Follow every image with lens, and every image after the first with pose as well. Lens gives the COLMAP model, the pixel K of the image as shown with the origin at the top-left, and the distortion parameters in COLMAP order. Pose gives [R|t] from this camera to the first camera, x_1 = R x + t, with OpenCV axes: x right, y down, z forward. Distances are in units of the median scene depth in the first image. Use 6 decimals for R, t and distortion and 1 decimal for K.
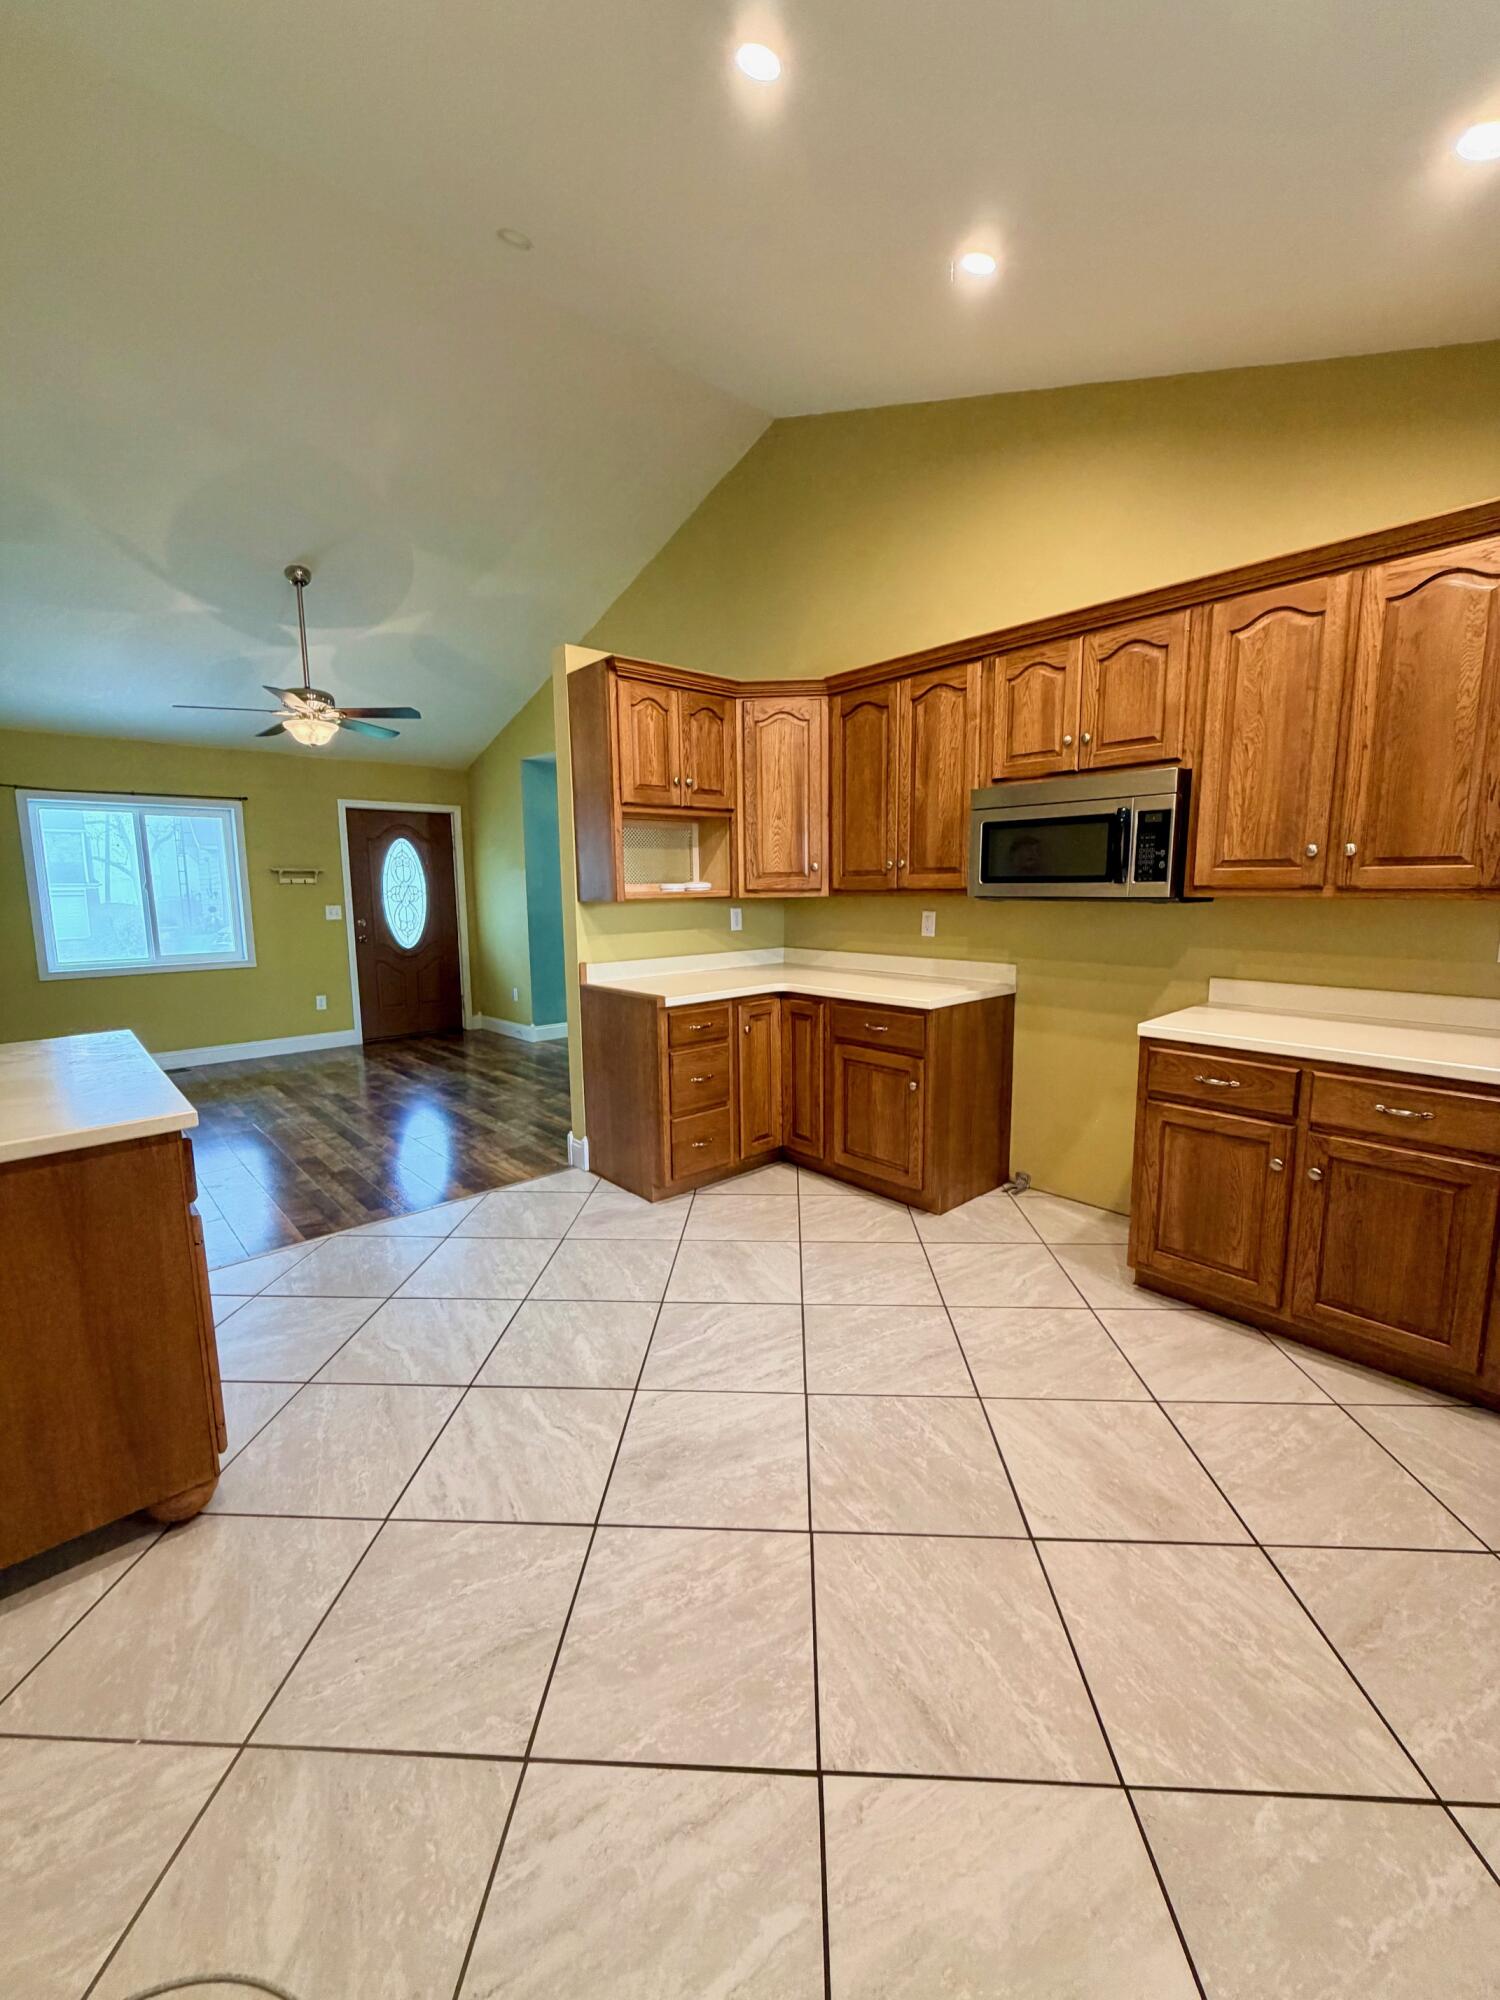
lens RADIAL K [[794.3, 0, 752.0], [0, 794.3, 991.4], [0, 0, 1]] dist [-0.007526, 0.000401]
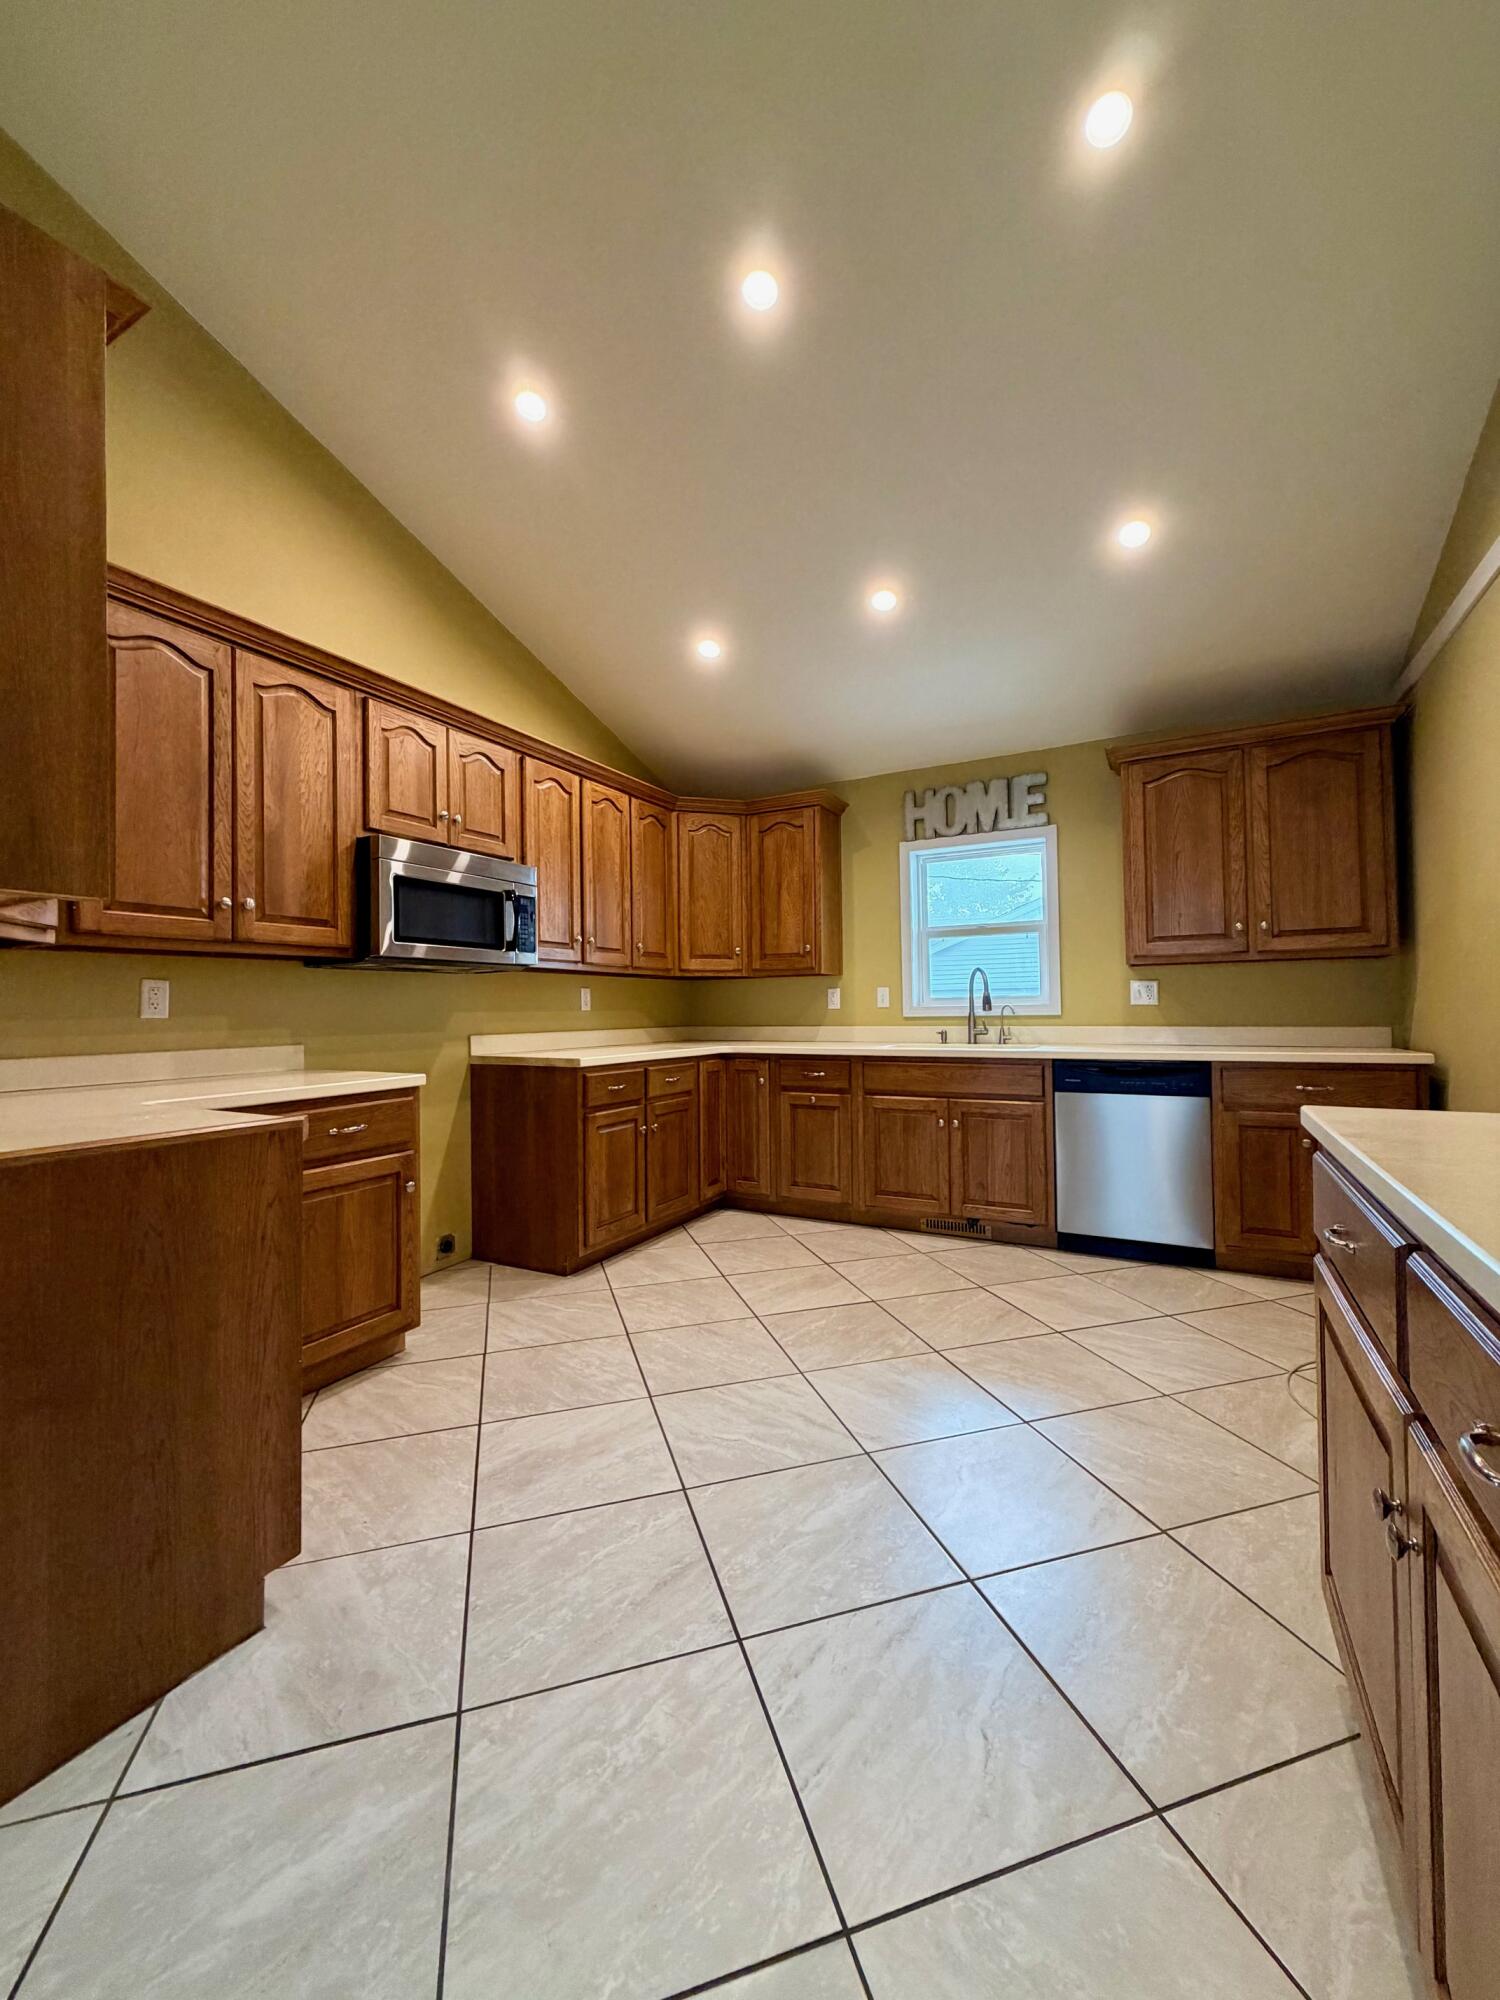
lens RADIAL K [[794.3, 0, 746.8], [0, 794.3, 991.3], [0, 0, 1]] dist [-0.007526, 0.000401]
pose [[-0.330203, 0.035133, 0.943256, -0.702070], [0.146132, 0.989162, 0.014313, -0.038717], [-0.932530, 0.142566, -0.331758, 0.973316]]
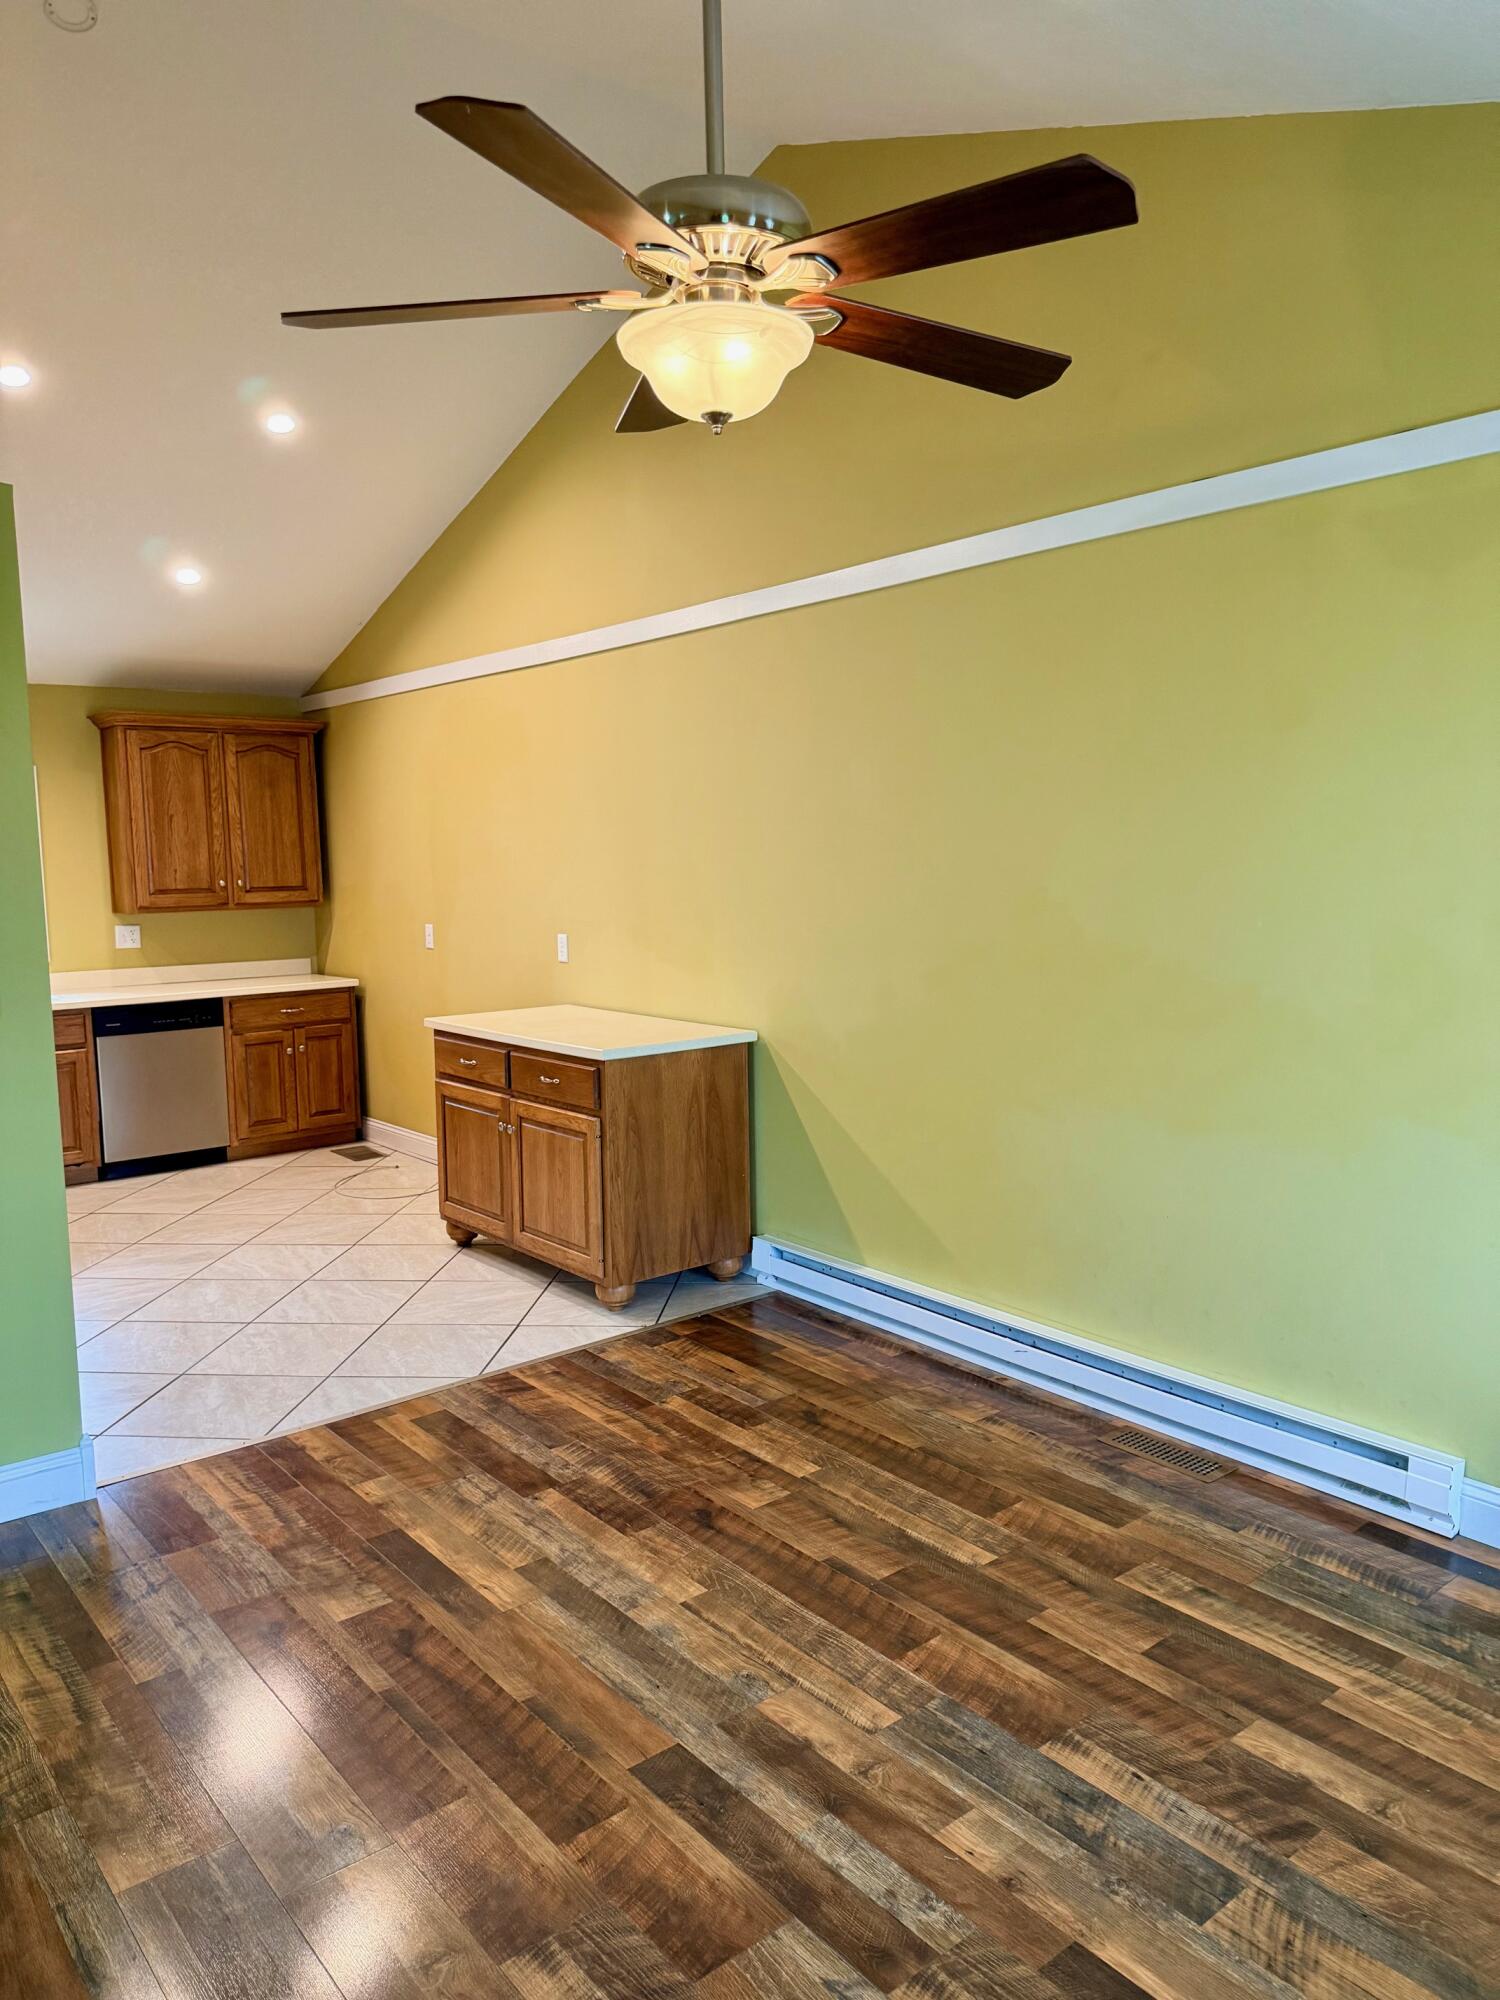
lens RADIAL K [[1386.3, 0, 761.3], [0, 1386.3, 997.8], [0, 0, 1]] dist [0.029986, -0.029415]
pose [[-0.998761, 0.020477, 0.045349, -0.908101], [0.030868, 0.969808, 0.241907, -0.377606], [-0.039026, 0.243007, -0.969239, 2.291361]]
